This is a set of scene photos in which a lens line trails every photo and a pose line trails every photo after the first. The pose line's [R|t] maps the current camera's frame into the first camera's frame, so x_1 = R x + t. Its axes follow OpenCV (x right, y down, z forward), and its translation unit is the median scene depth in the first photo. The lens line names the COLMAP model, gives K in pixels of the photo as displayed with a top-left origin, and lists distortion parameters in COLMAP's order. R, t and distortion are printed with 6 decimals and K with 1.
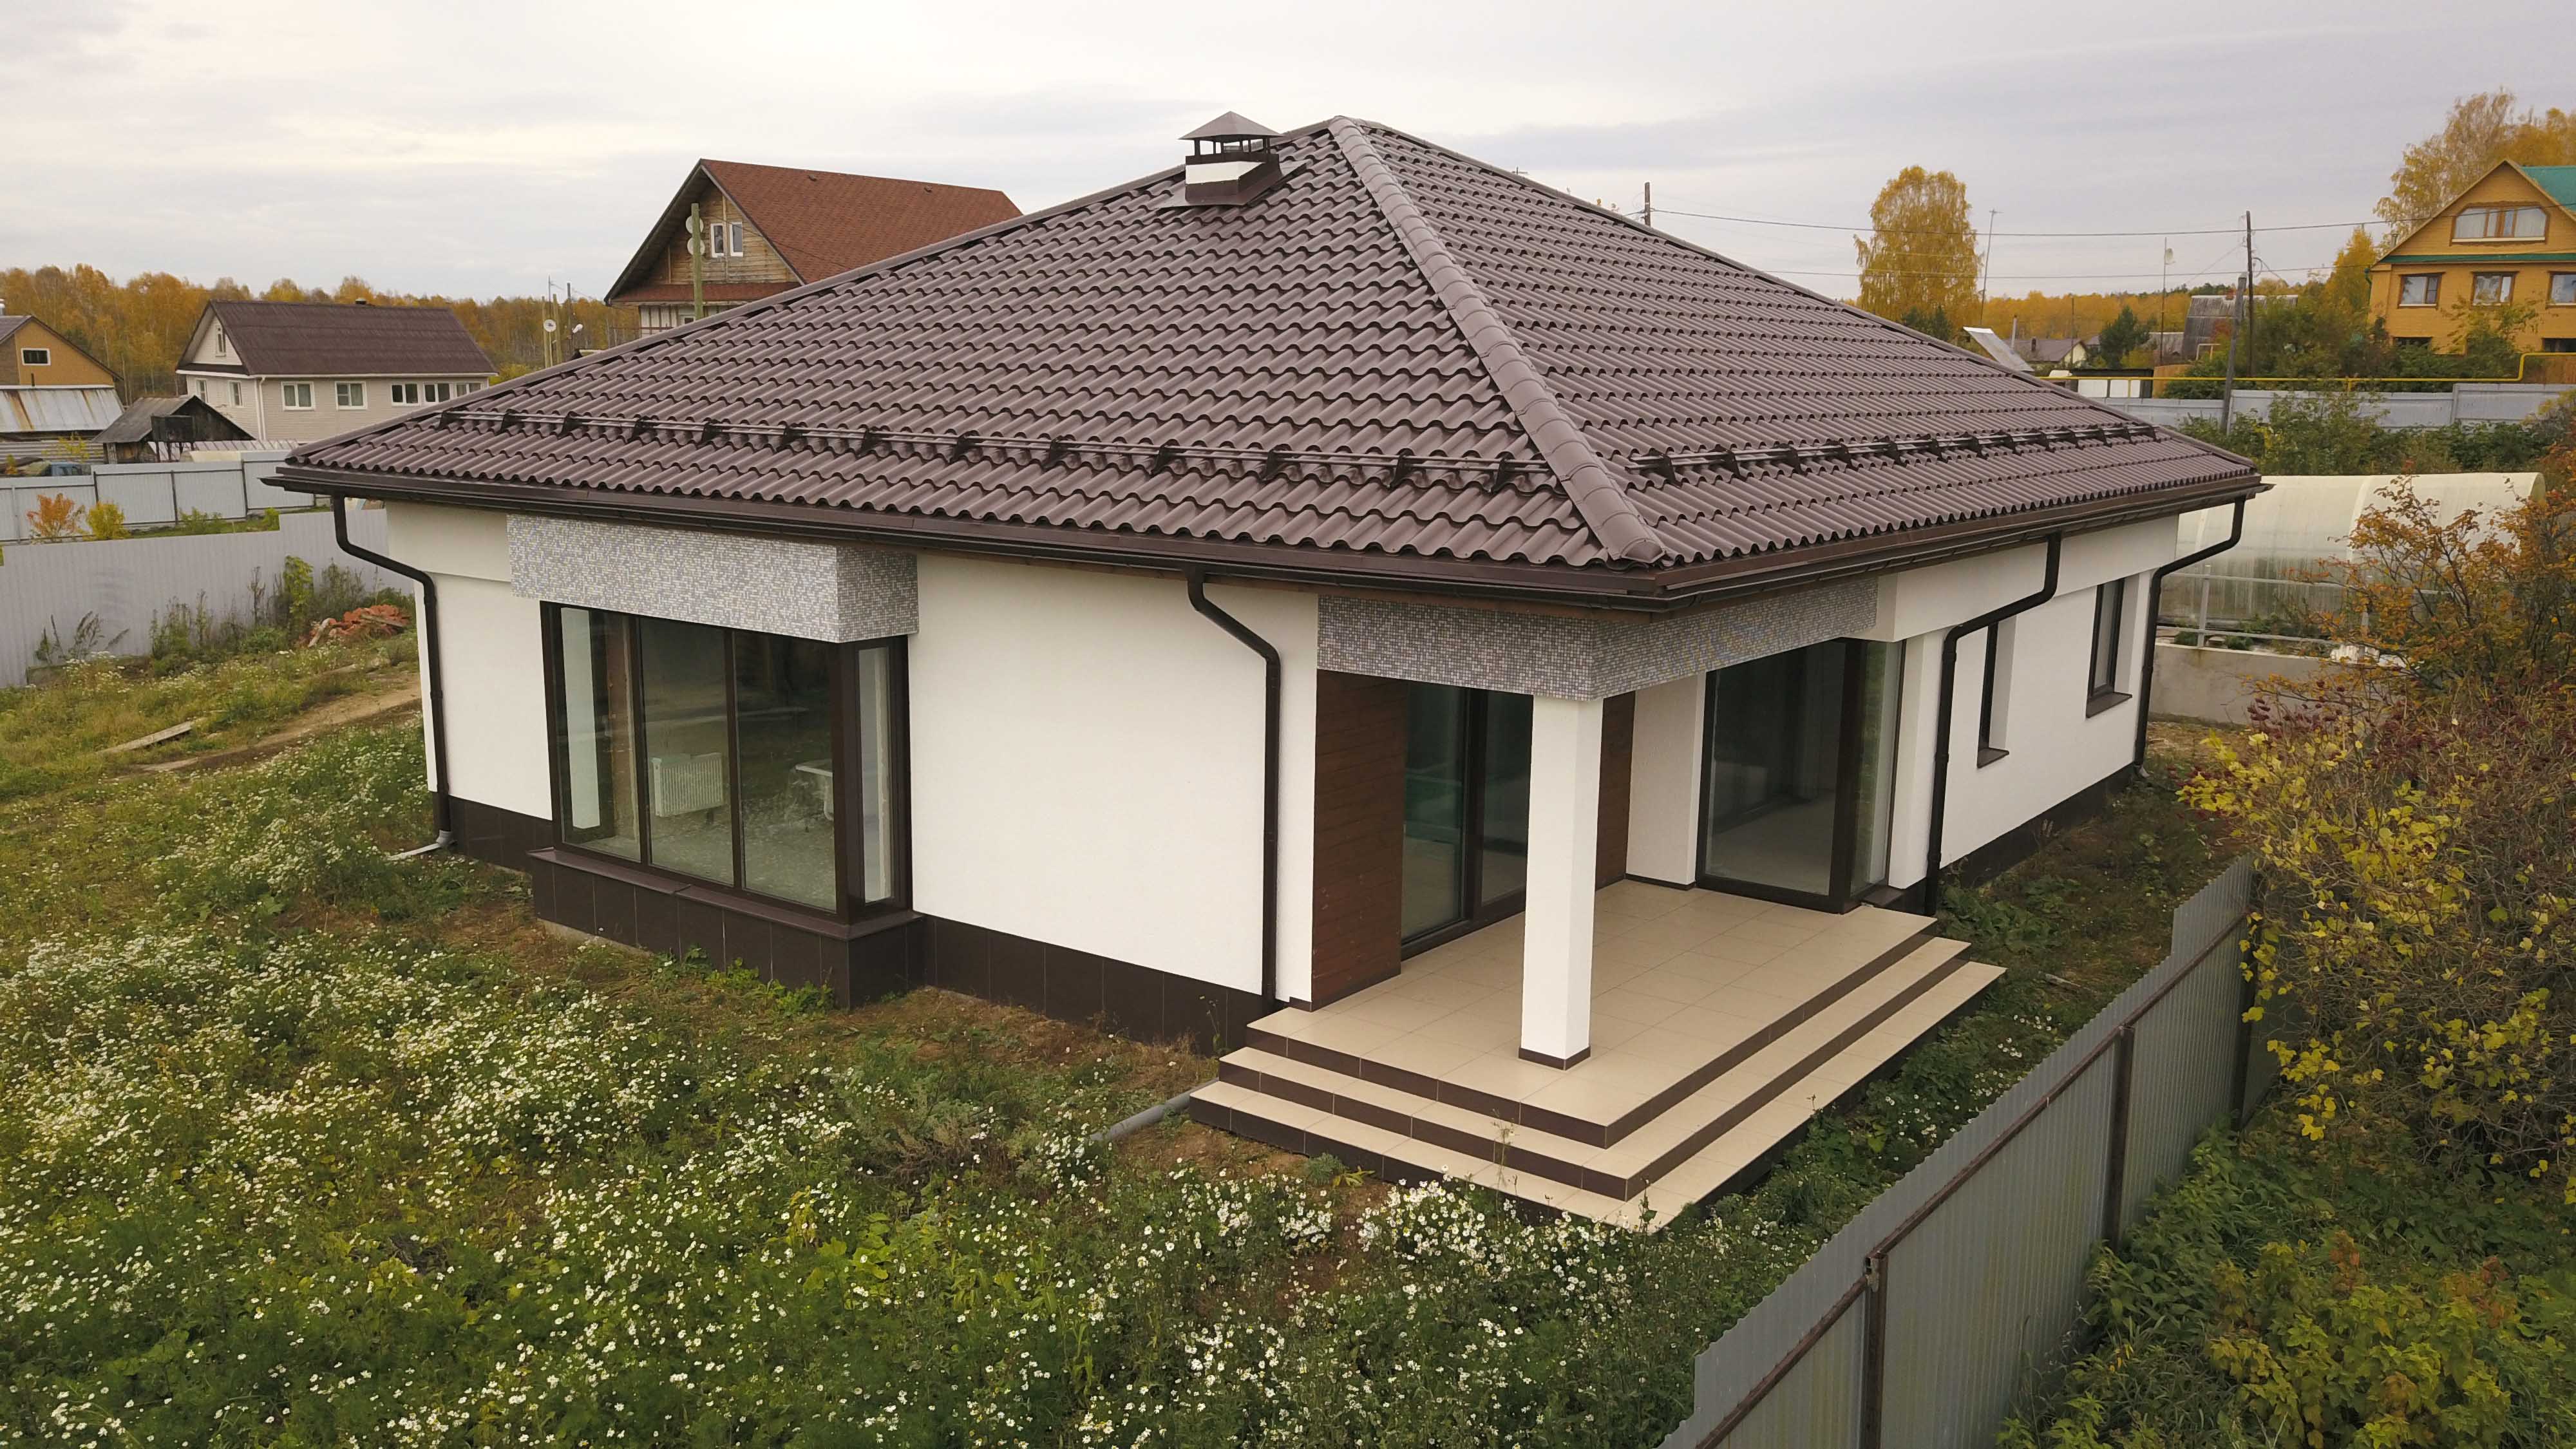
lens RADIAL K [[1975.2, 0, 1283.4], [0, 1975.2, 754.2], [0, 0, 1]] dist [0.006846, 0.003286]
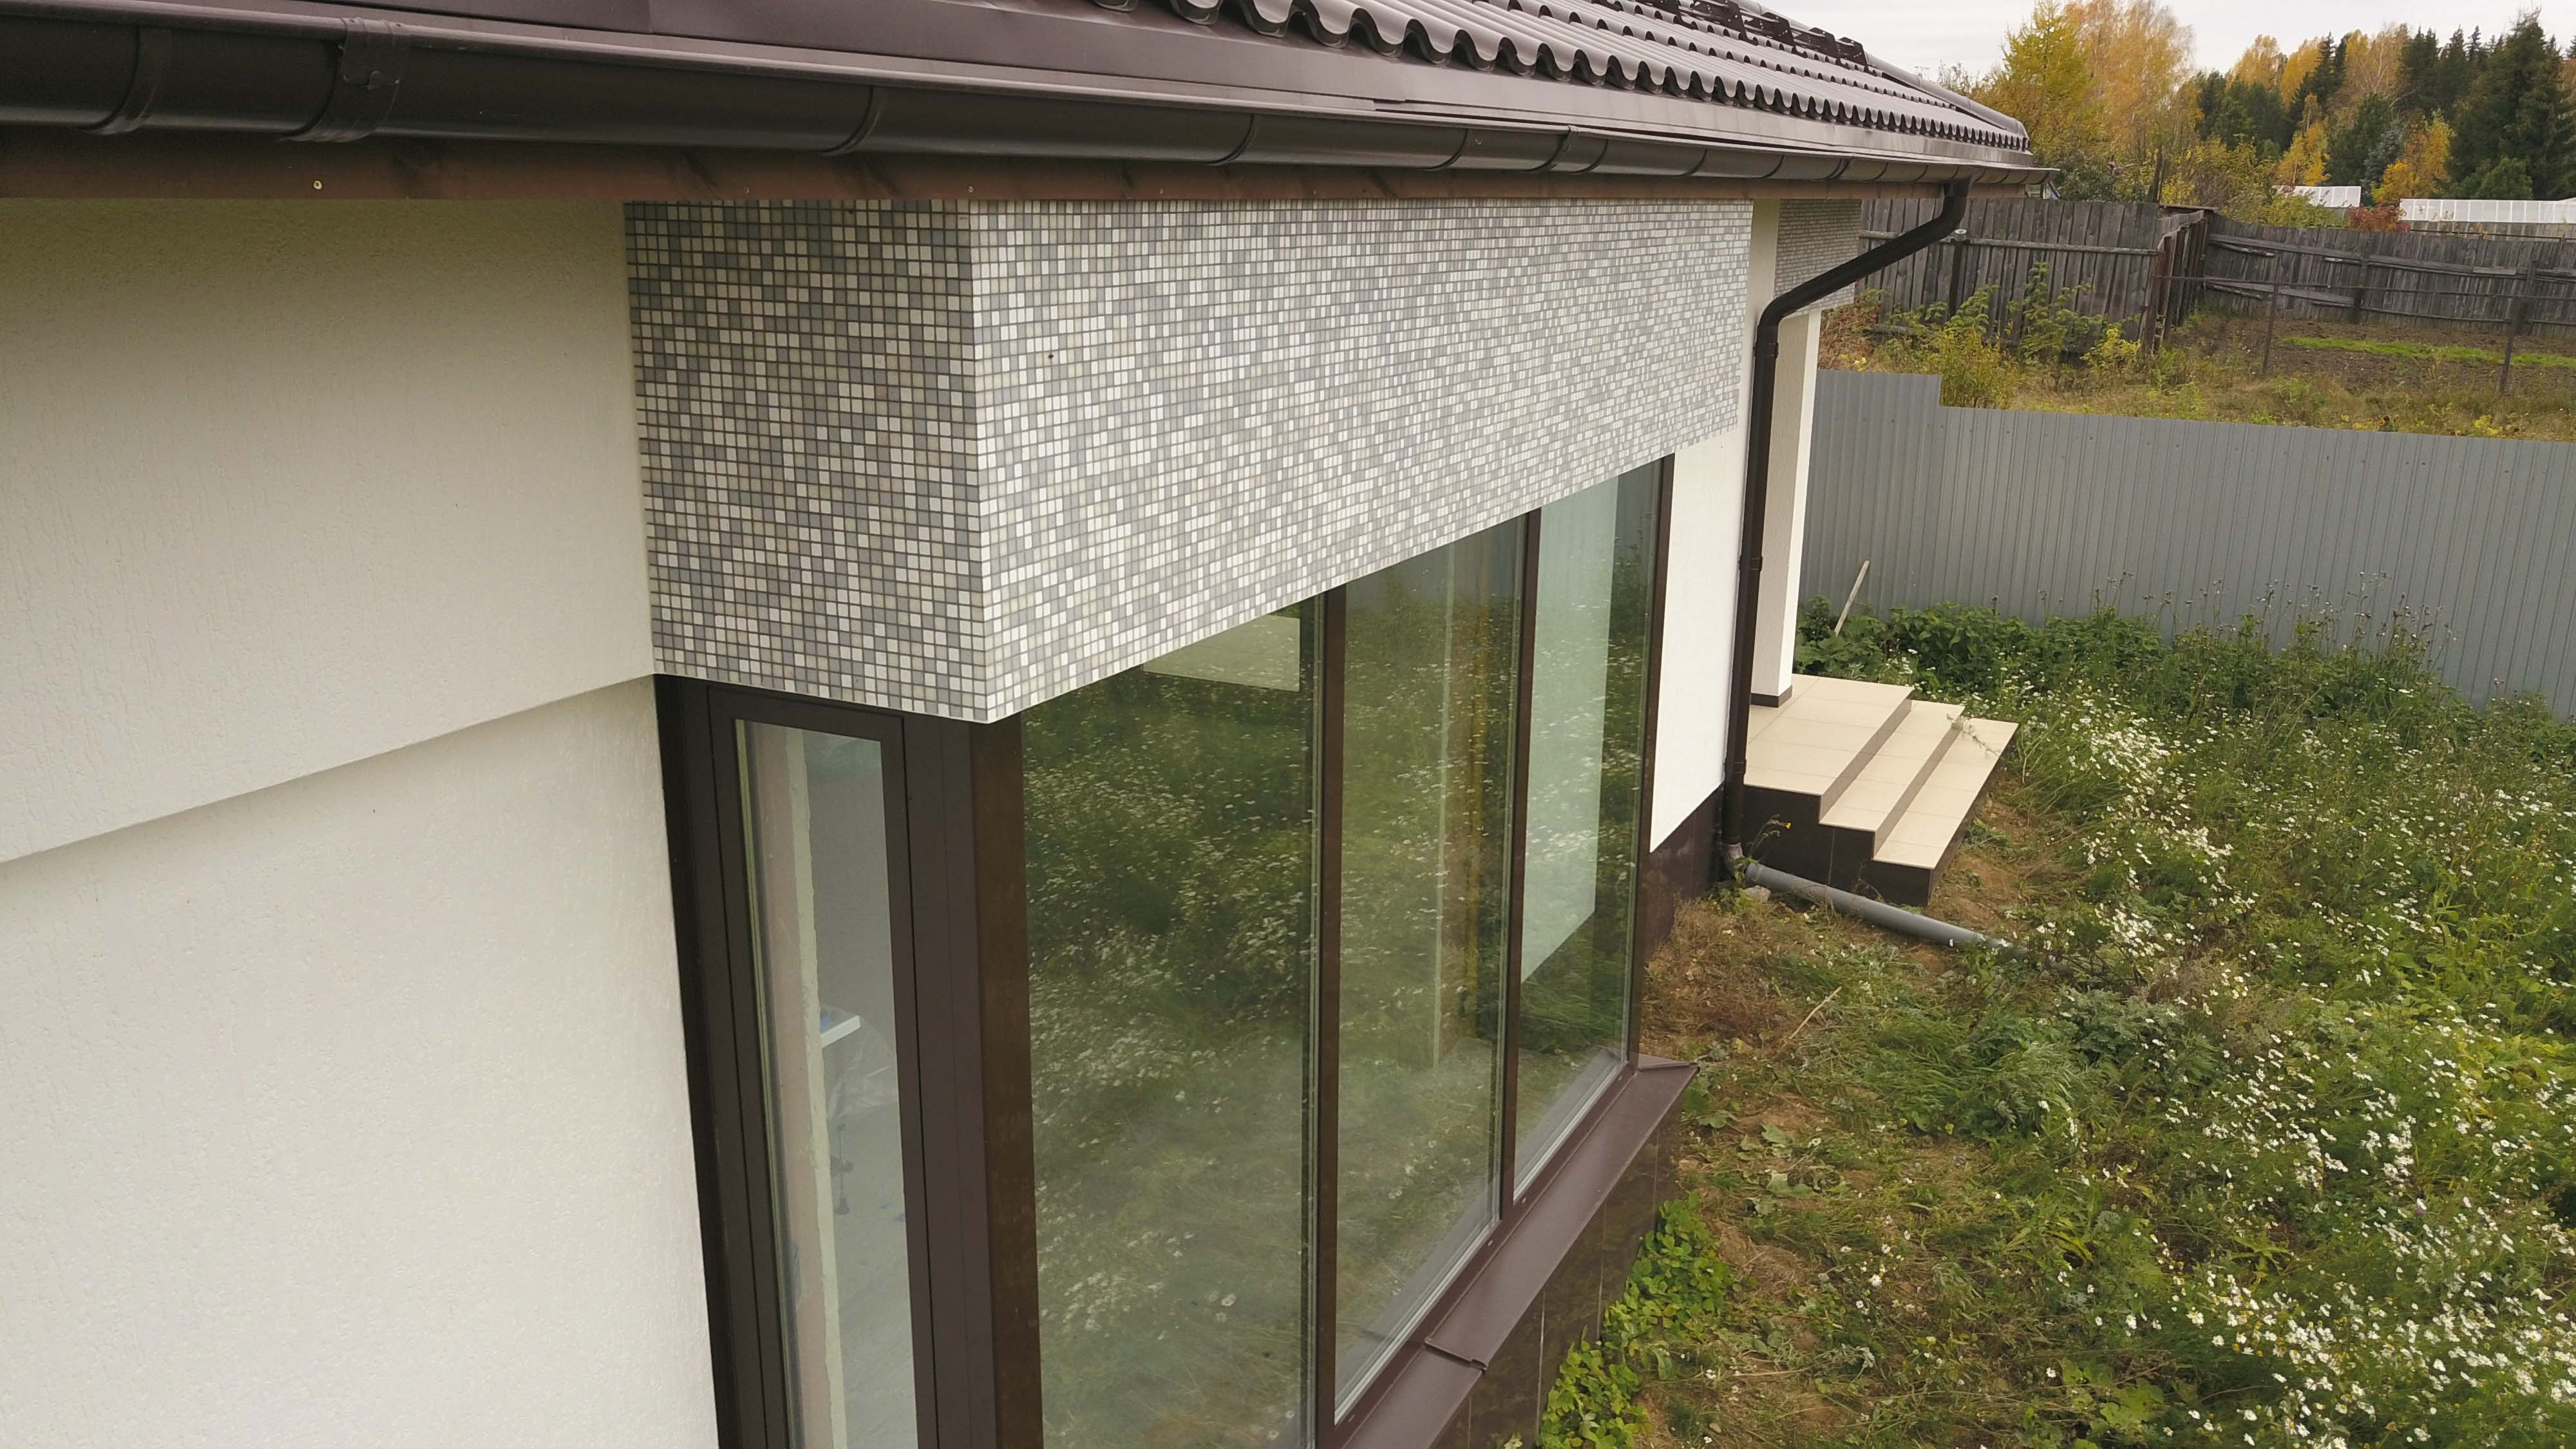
lens RADIAL K [[1975.2, 0, 1283.4], [0, 1975.2, 754.2], [0, 0, 1]] dist [0.006846, 0.003286]
pose [[-0.179298, -0.285589, 0.941430, -0.620708], [0.182179, 0.930749, 0.317045, -0.141718], [-0.966780, 0.228354, -0.114853, 1.124788]]
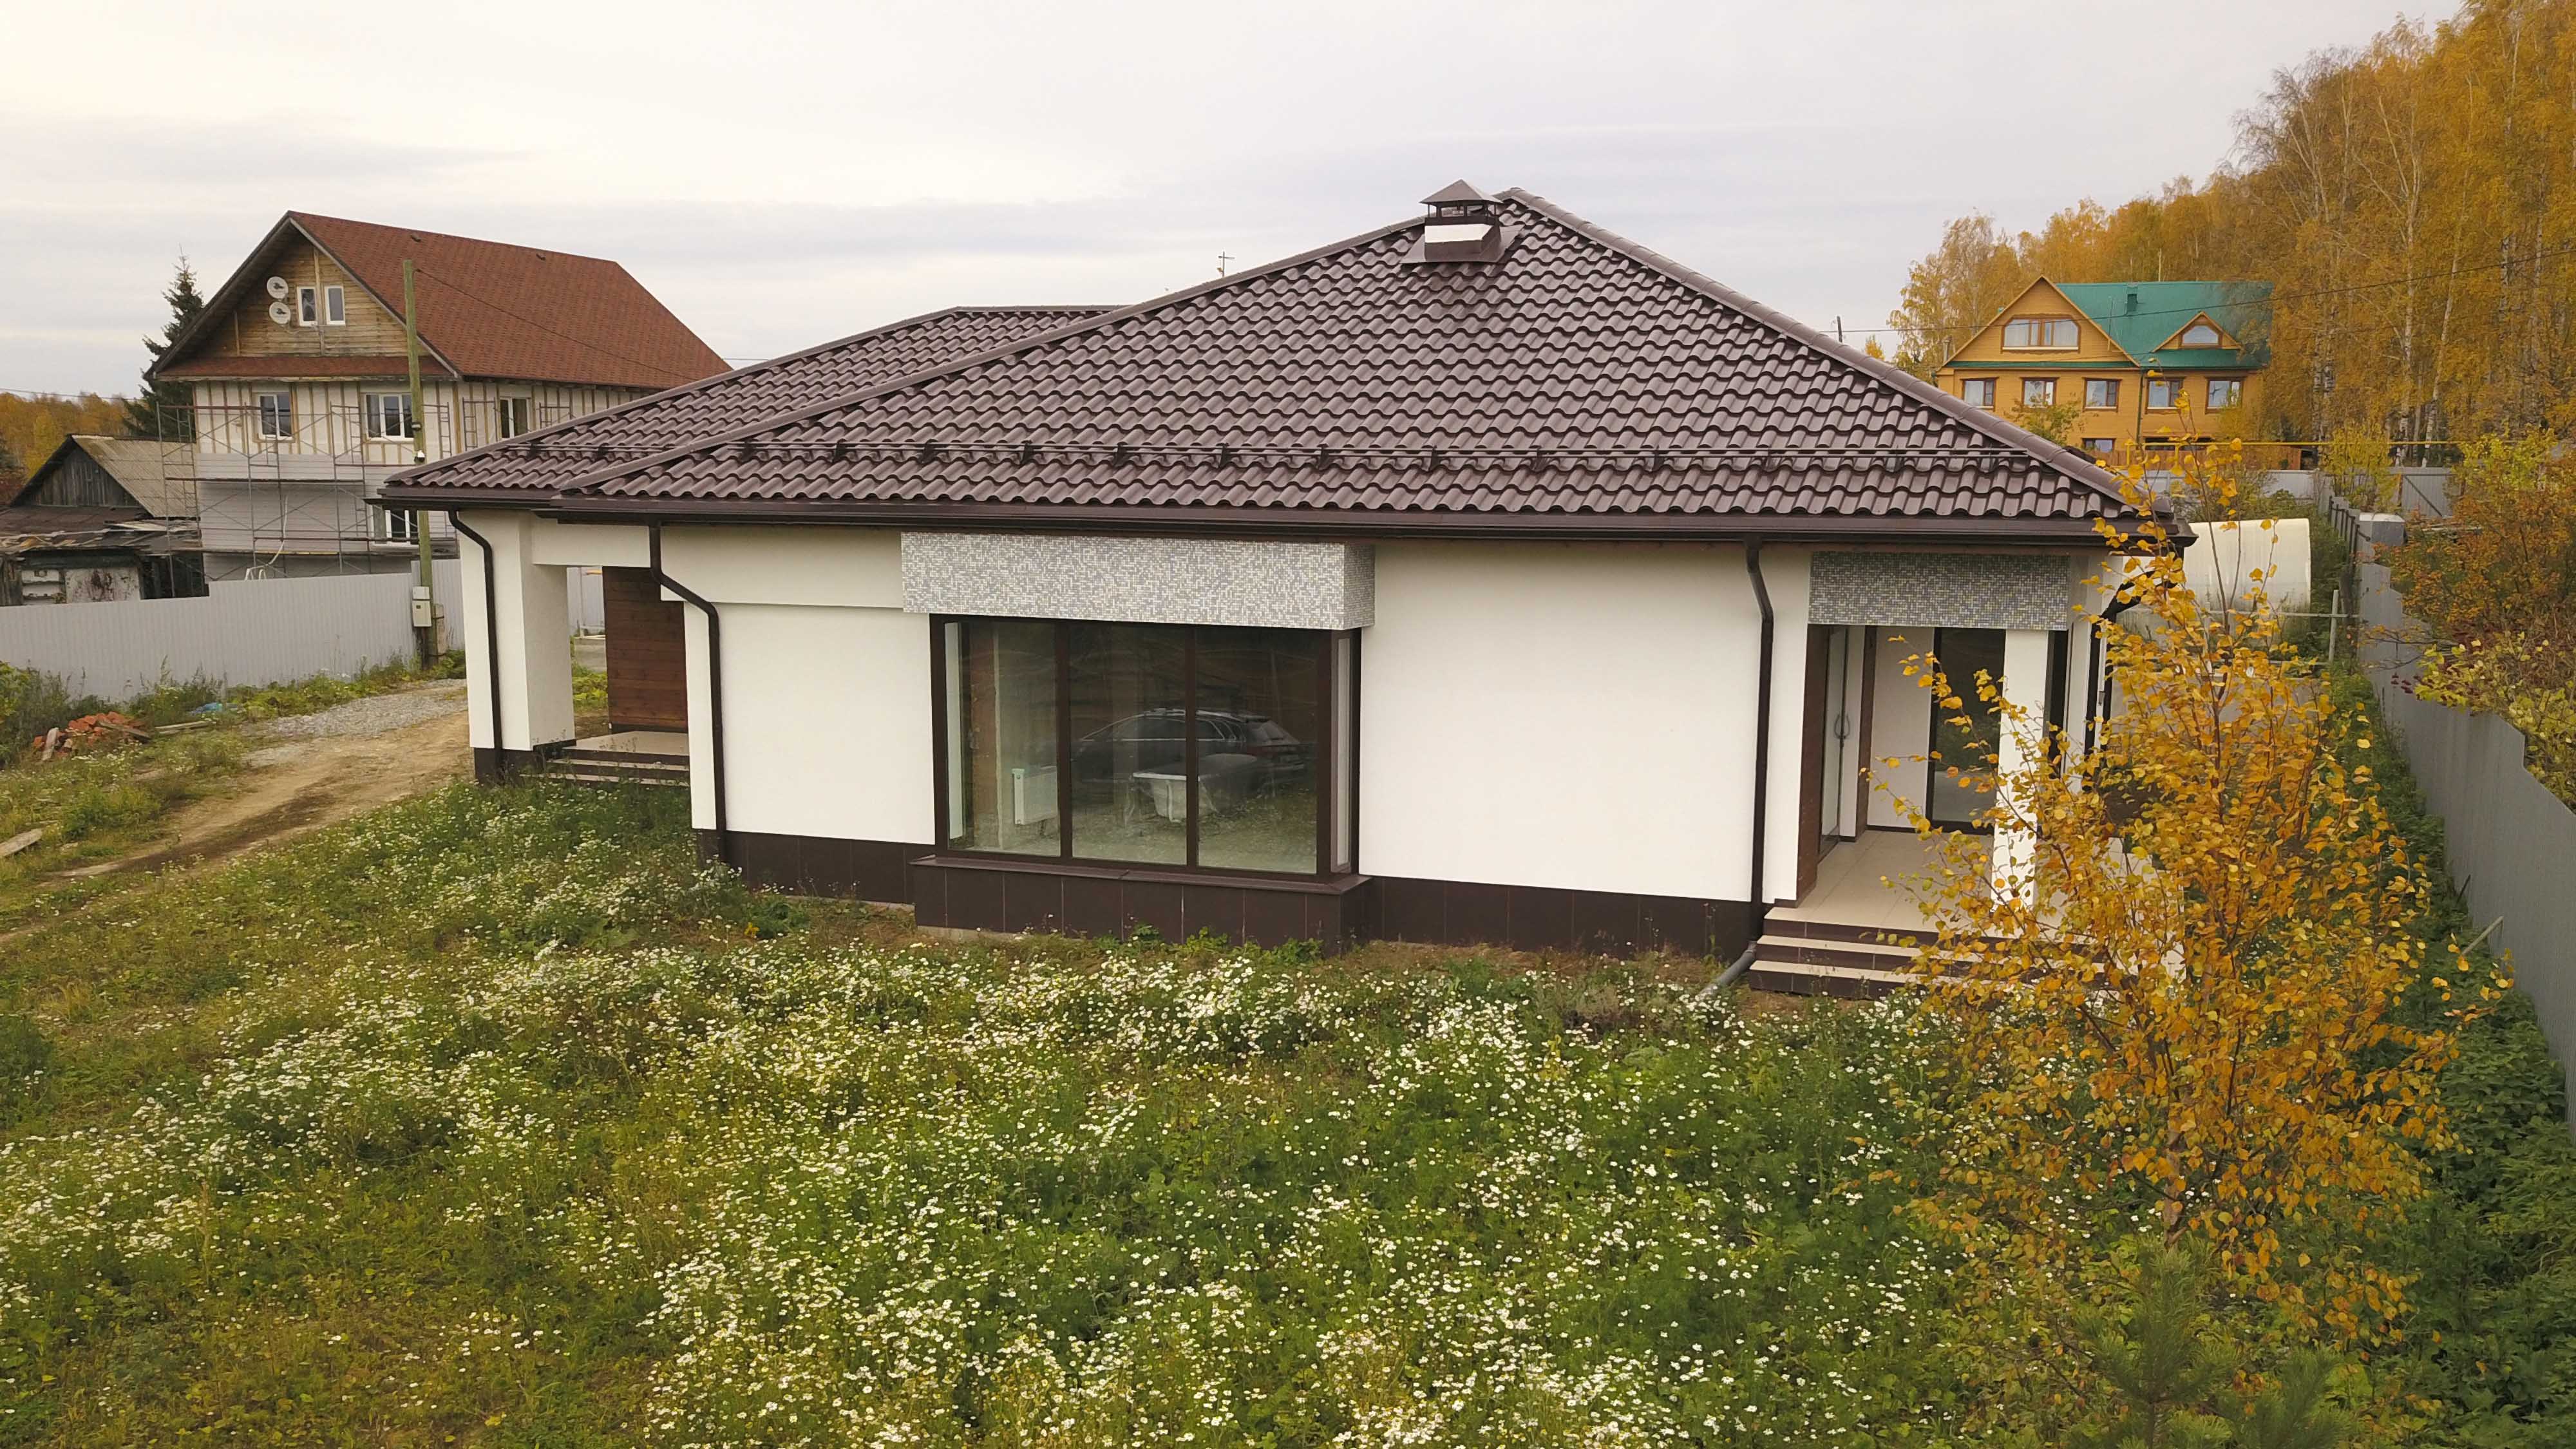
lens RADIAL K [[2215.9, 0, 1424.0], [0, 2215.9, 808.6], [0, 0, 1]] dist [0.009073, 0.004023]
pose [[0.948621, -0.047928, 0.312763, -0.559715], [0.062712, 0.997332, -0.037376, 0.093892], [-0.310137, 0.055070, 0.949096, -0.207076]]
